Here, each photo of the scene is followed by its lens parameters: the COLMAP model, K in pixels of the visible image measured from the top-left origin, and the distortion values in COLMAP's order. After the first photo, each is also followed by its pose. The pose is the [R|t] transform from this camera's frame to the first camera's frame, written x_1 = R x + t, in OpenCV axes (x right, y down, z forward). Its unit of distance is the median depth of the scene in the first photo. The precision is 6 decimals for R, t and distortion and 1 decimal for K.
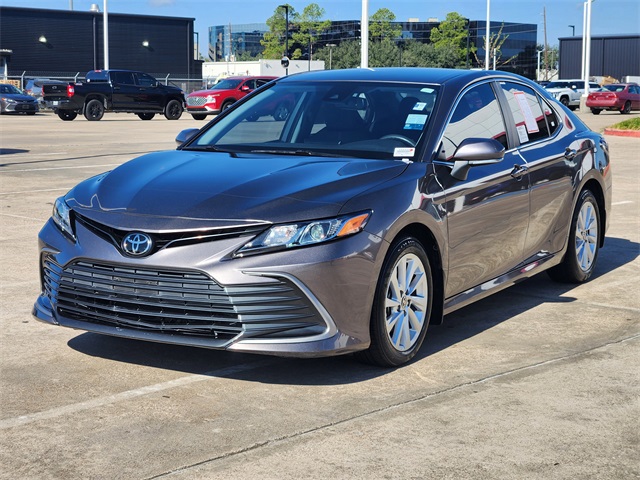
lens RADIAL K [[1201.4, 0, 320.0], [0, 1201.4, 240.0], [0, 0, 1]] dist [-0.028234, 0.196335]
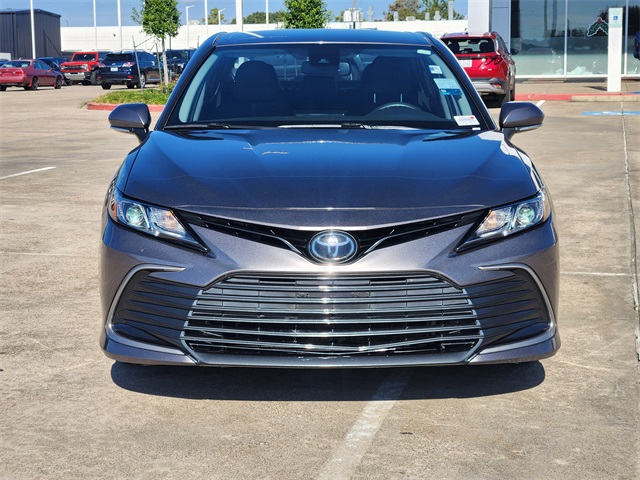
lens RADIAL K [[1201.4, 0, 320.0], [0, 1201.4, 240.0], [0, 0, 1]] dist [-0.028234, 0.196335]
pose [[0.867987, -0.086224, 0.489044, -0.541564], [0.076960, 0.996269, 0.039060, -0.032093], [-0.490587, 0.003734, 0.871384, 0.322923]]
